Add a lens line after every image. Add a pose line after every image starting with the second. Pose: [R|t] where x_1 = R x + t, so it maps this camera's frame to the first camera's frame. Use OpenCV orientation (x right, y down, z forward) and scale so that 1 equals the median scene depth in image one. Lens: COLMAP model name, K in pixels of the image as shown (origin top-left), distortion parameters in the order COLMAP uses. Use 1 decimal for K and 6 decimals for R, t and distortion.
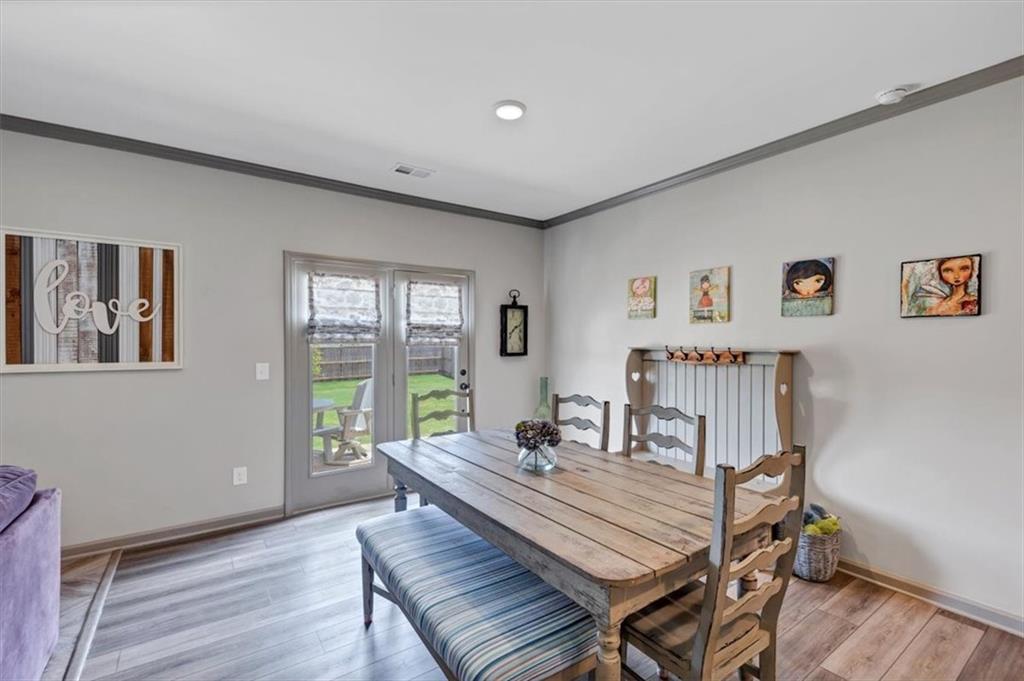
lens RADIAL K [[406.2, 0, 512.0], [0, 406.2, 340.5], [0, 0, 1]] dist [0.000157, -0.000193]
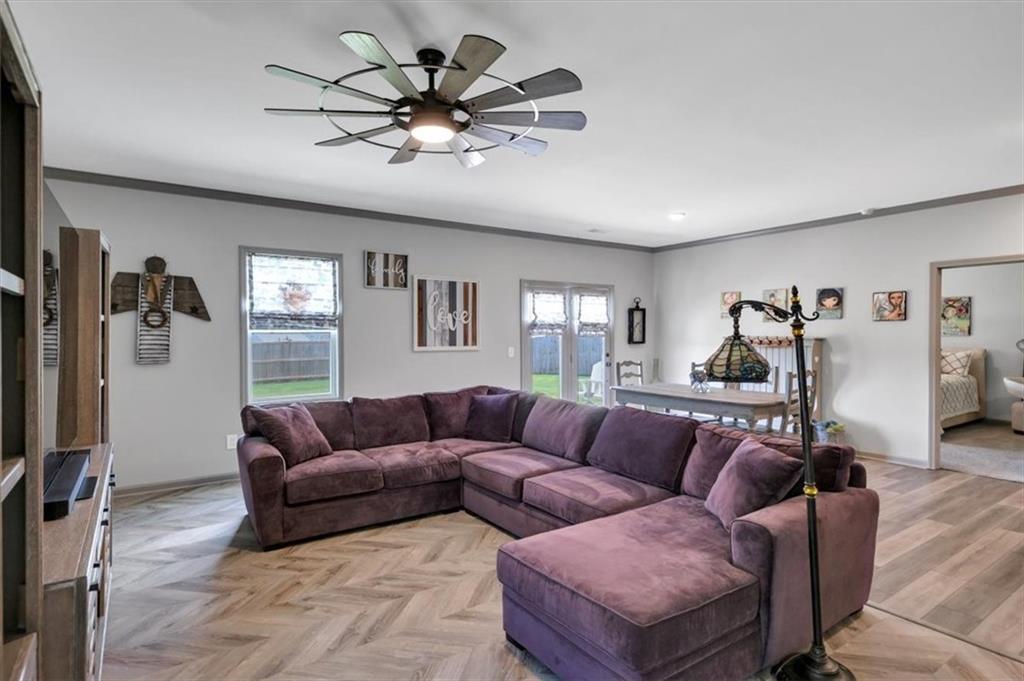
lens RADIAL K [[532.4, 0, 512.6], [0, 532.4, 335.5], [0, 0, 1]] dist [0.000616, 0.000003]
pose [[0.999674, -0.004493, 0.025132, -0.707171], [0.004347, 0.999973, 0.005859, -0.006011], [-0.025158, -0.005748, 0.999667, -1.268389]]
